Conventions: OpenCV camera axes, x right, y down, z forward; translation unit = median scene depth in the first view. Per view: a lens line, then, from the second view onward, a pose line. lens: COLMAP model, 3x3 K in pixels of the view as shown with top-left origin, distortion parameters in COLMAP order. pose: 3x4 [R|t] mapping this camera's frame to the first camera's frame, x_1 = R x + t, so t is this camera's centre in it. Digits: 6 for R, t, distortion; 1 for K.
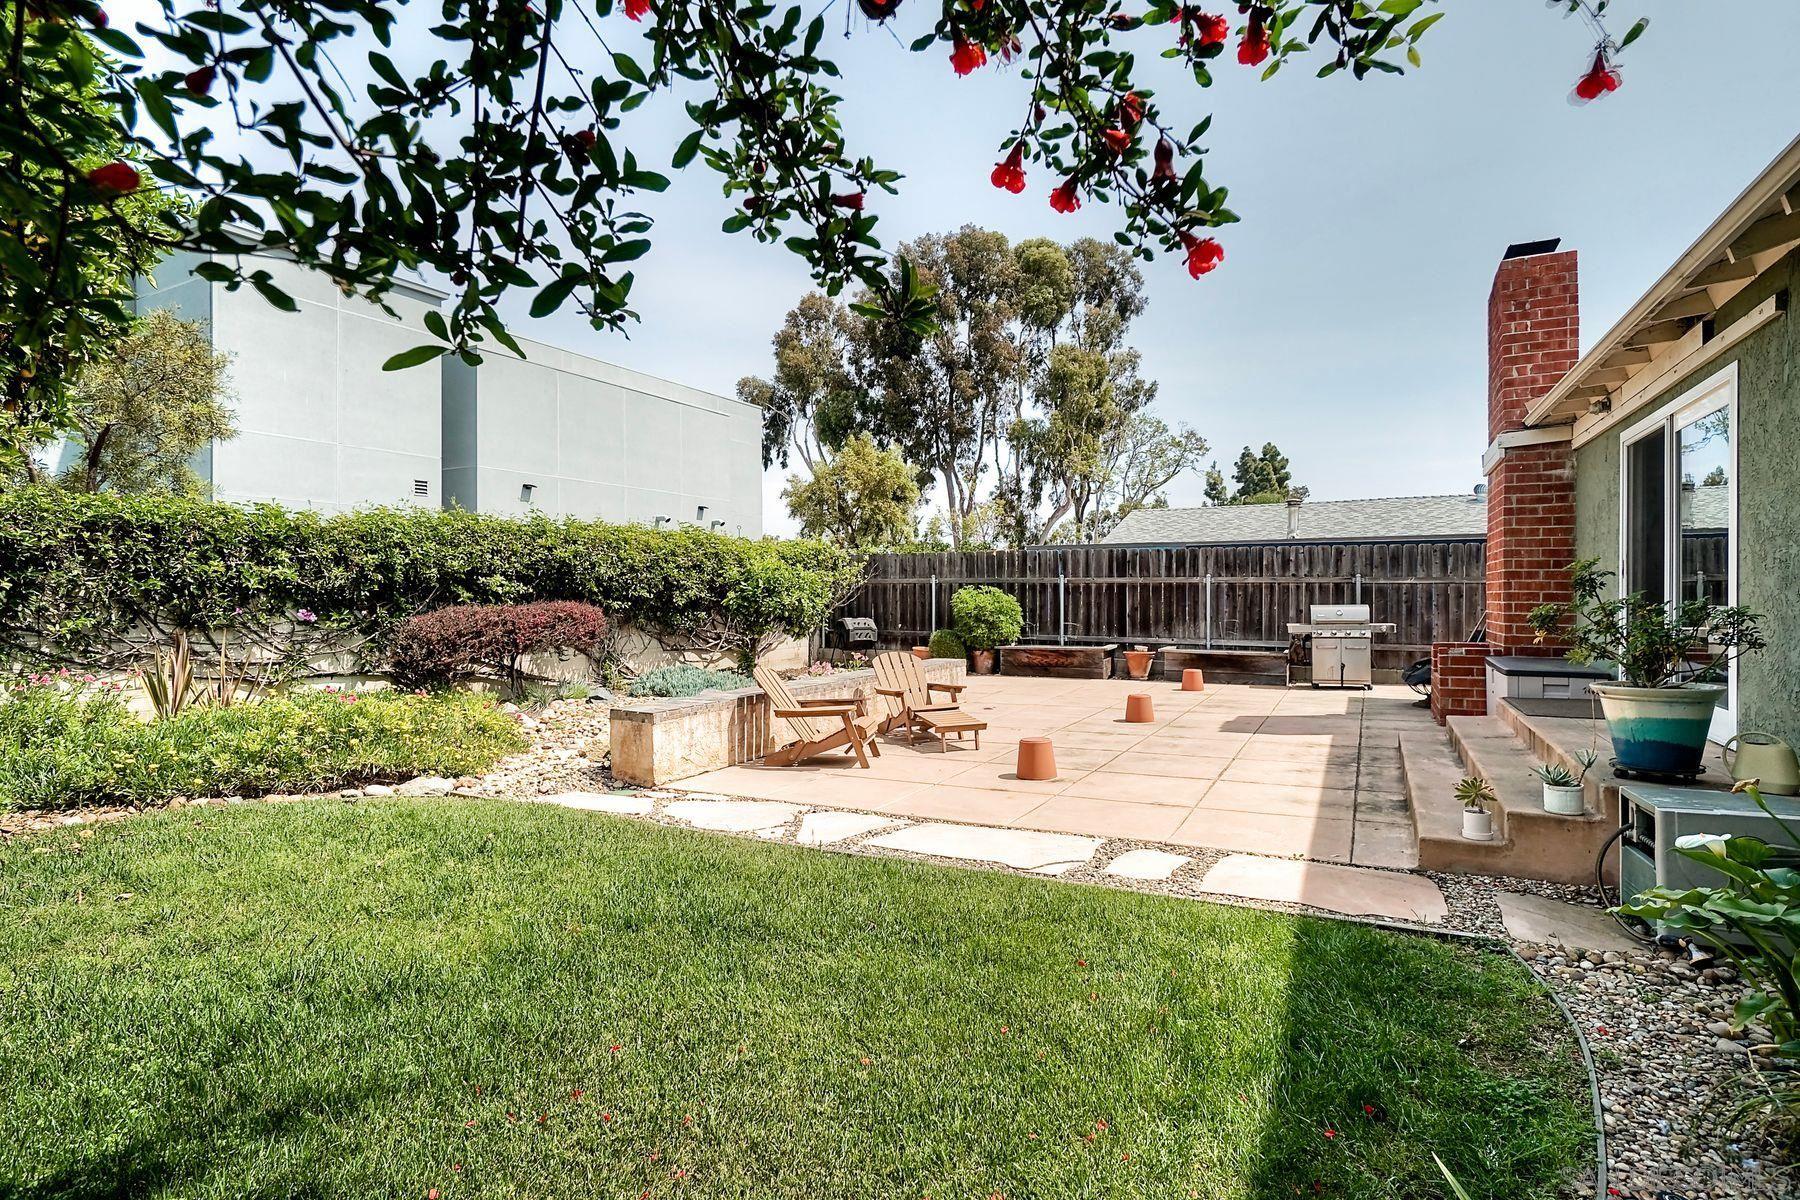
lens RADIAL K [[895.2, 0, 893.6], [0, 895.2, 598.9], [0, 0, 1]] dist [-0.034728, 0.019176]
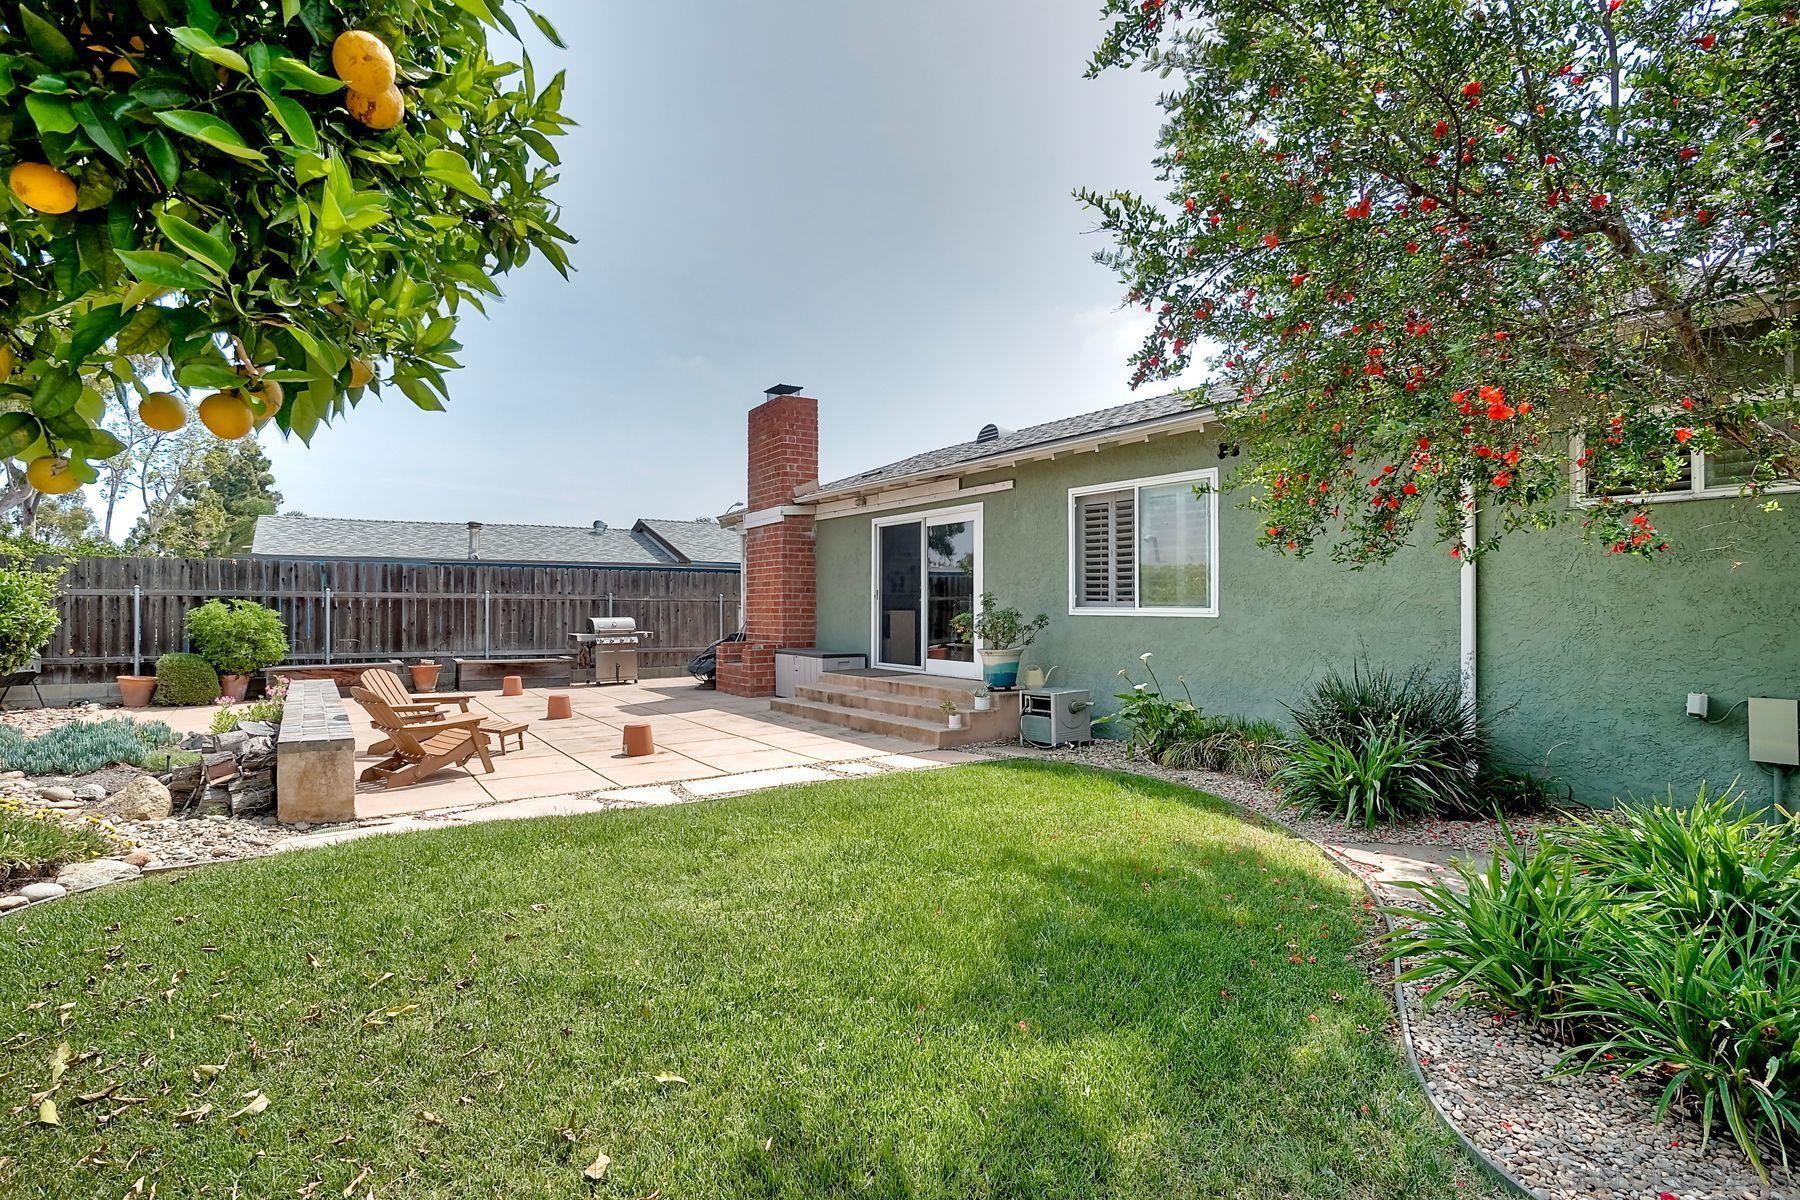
lens RADIAL K [[895.2, 0, 893.6], [0, 895.2, 598.9], [0, 0, 1]] dist [-0.034728, 0.019176]
pose [[0.497405, 0.009586, 0.867466, -0.343407], [0.005668, 0.999882, -0.014300, 0.000618], [-0.867500, 0.012030, 0.497291, 0.028867]]
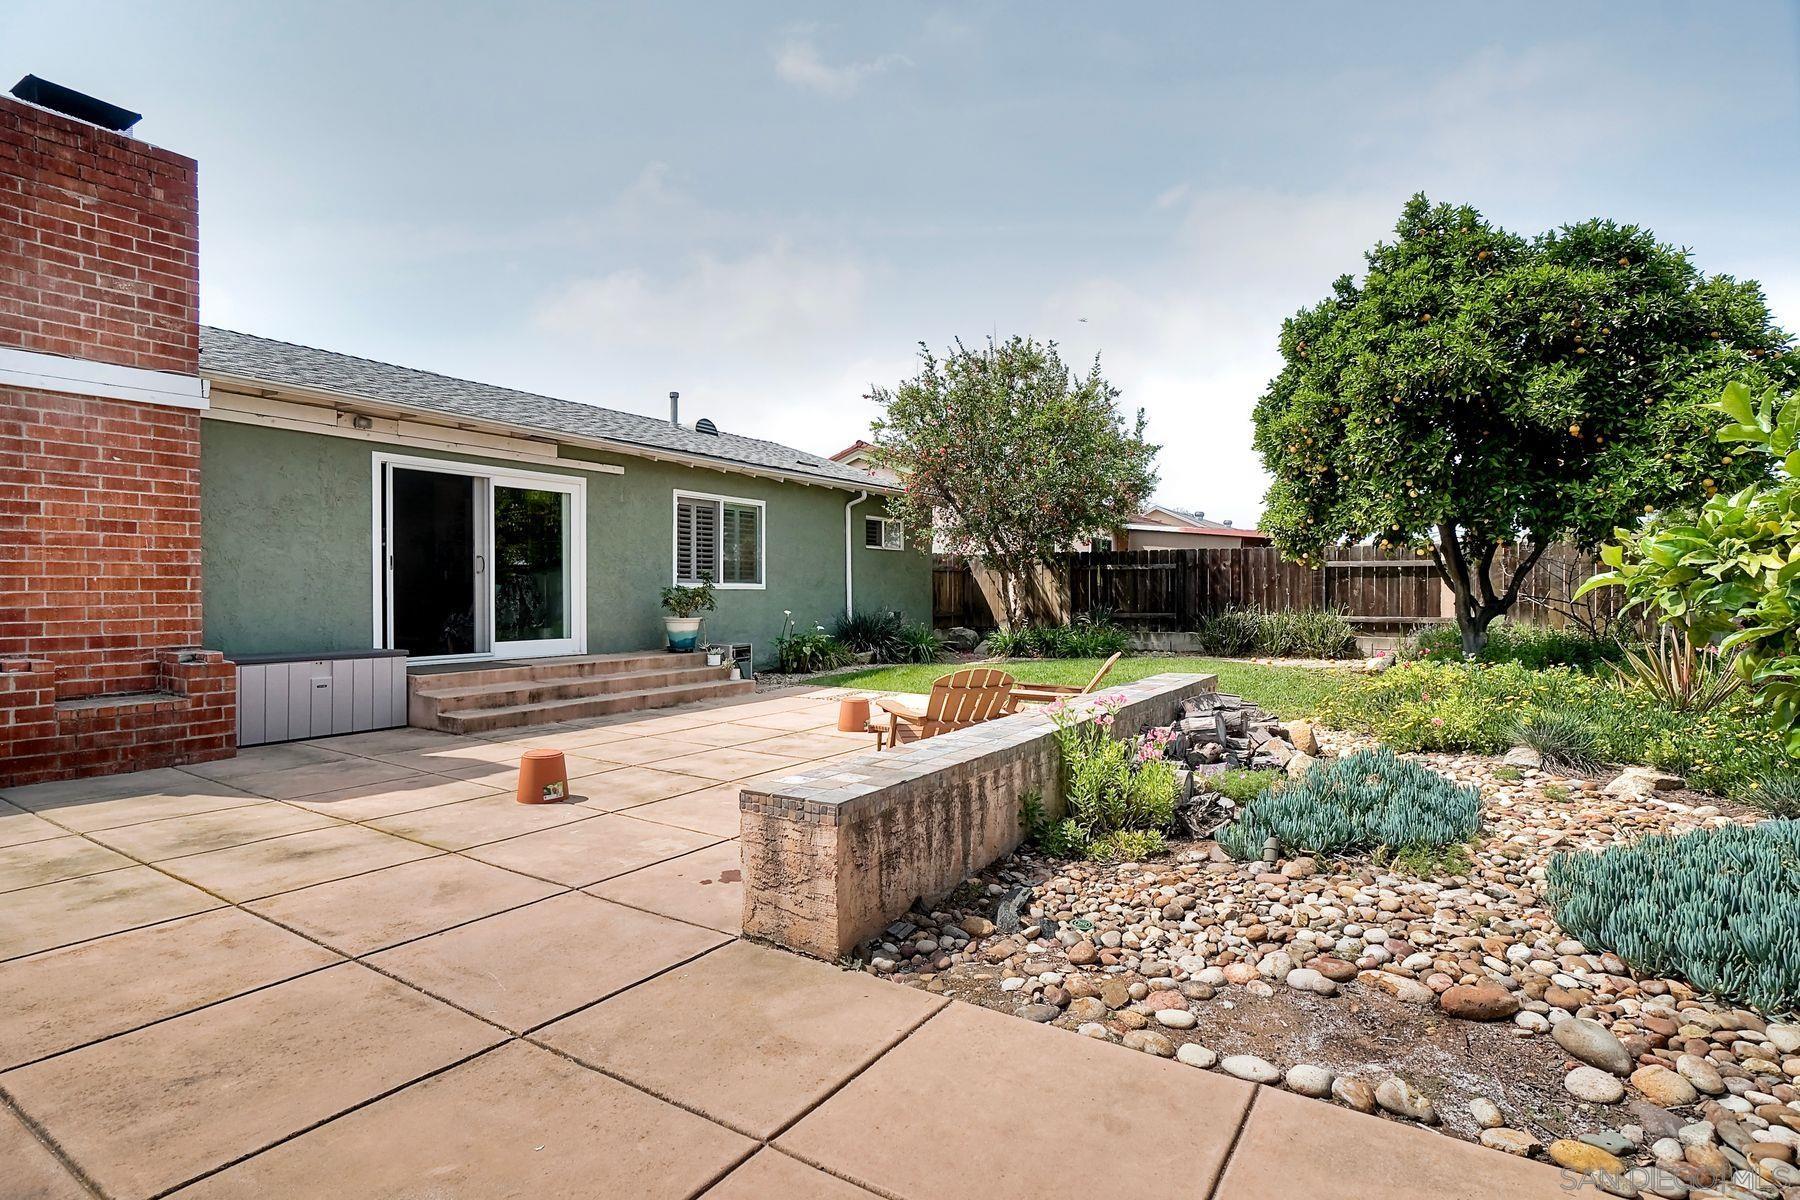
lens RADIAL K [[895.2, 0, 893.6], [0, 895.2, 598.9], [0, 0, 1]] dist [-0.034728, 0.019176]
pose [[-0.994324, 0.004423, 0.106303, -0.009376], [0.006049, 0.999870, 0.014979, 0.001774], [-0.106223, 0.015537, -0.994221, 1.021238]]
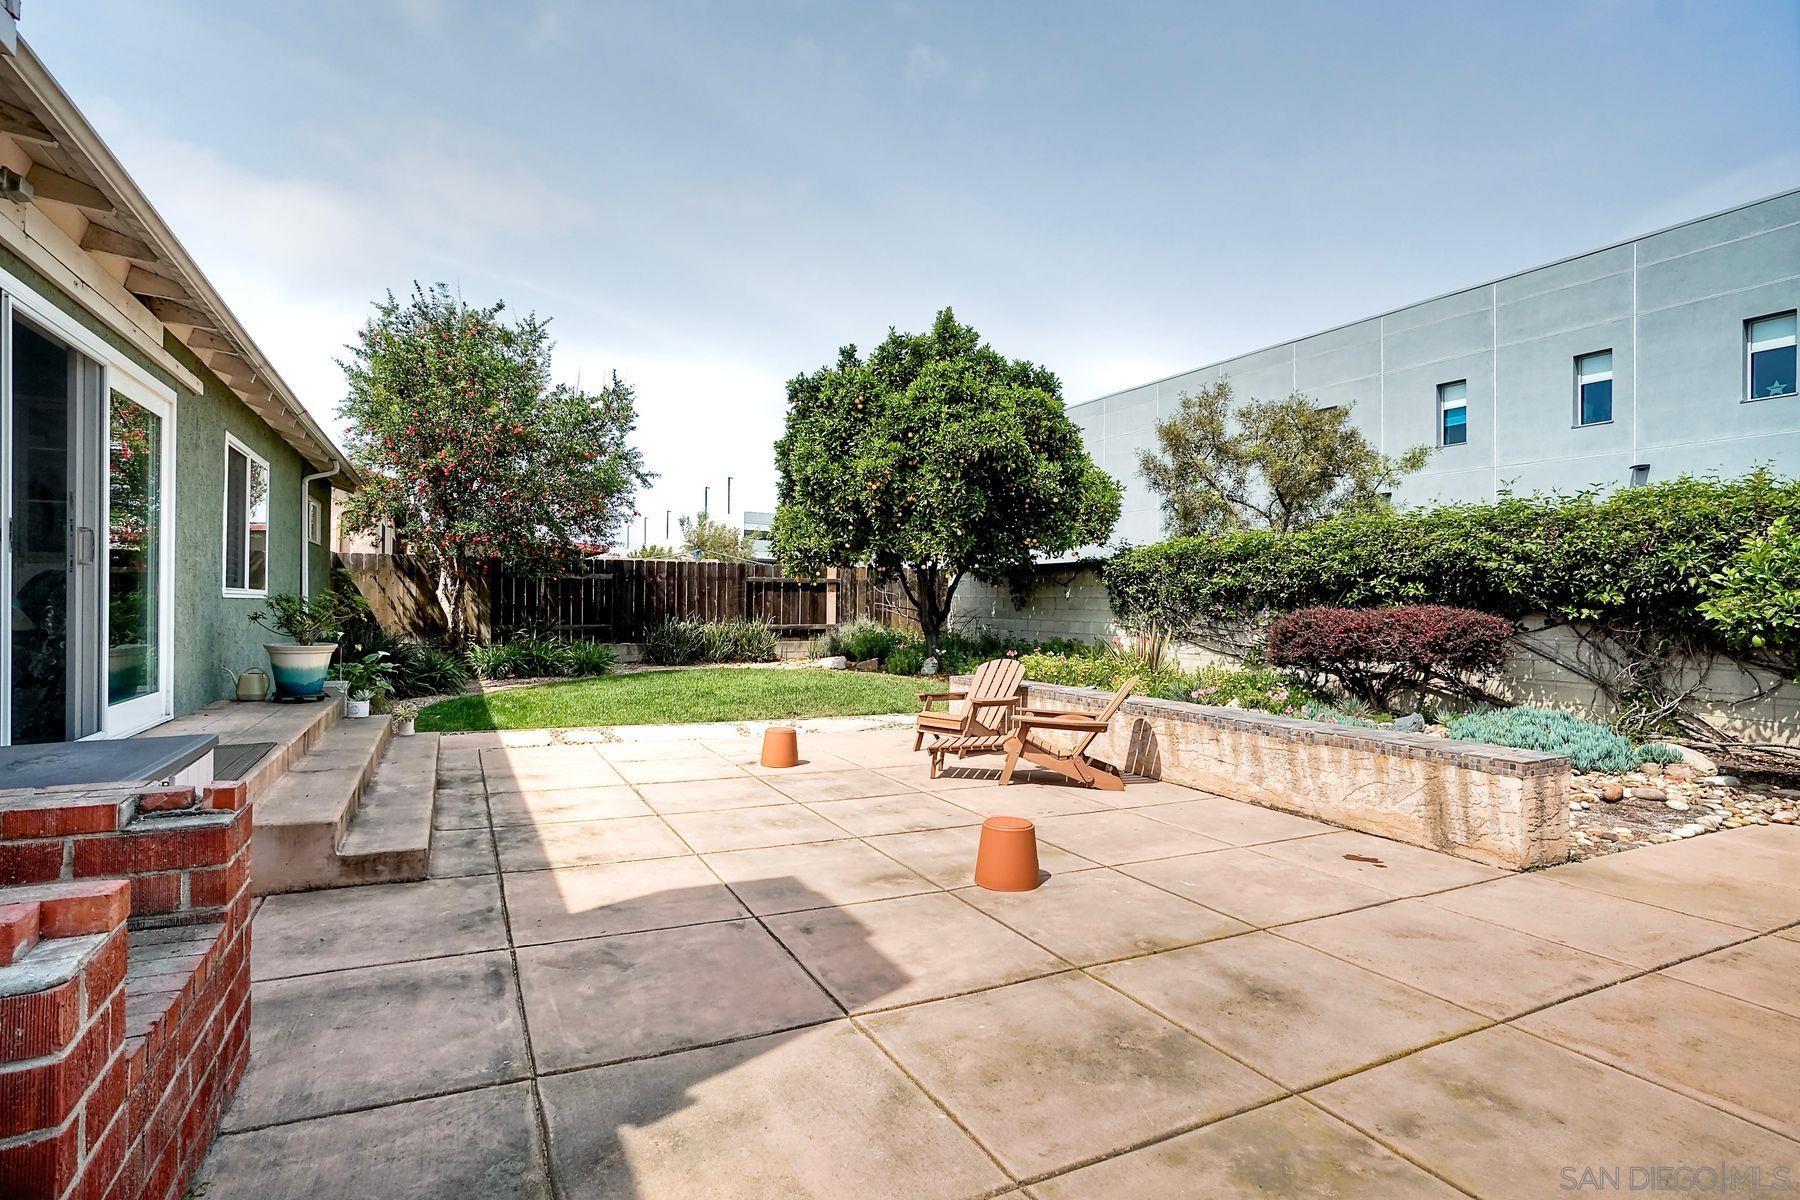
lens RADIAL K [[895.2, 0, 893.6], [0, 895.2, 598.9], [0, 0, 1]] dist [-0.034728, 0.019176]
pose [[-0.605600, -0.002387, -0.795765, 0.438324], [-0.010324, 0.999935, 0.004857, -0.002086], [0.795702, 0.011157, -0.605586, 0.805293]]
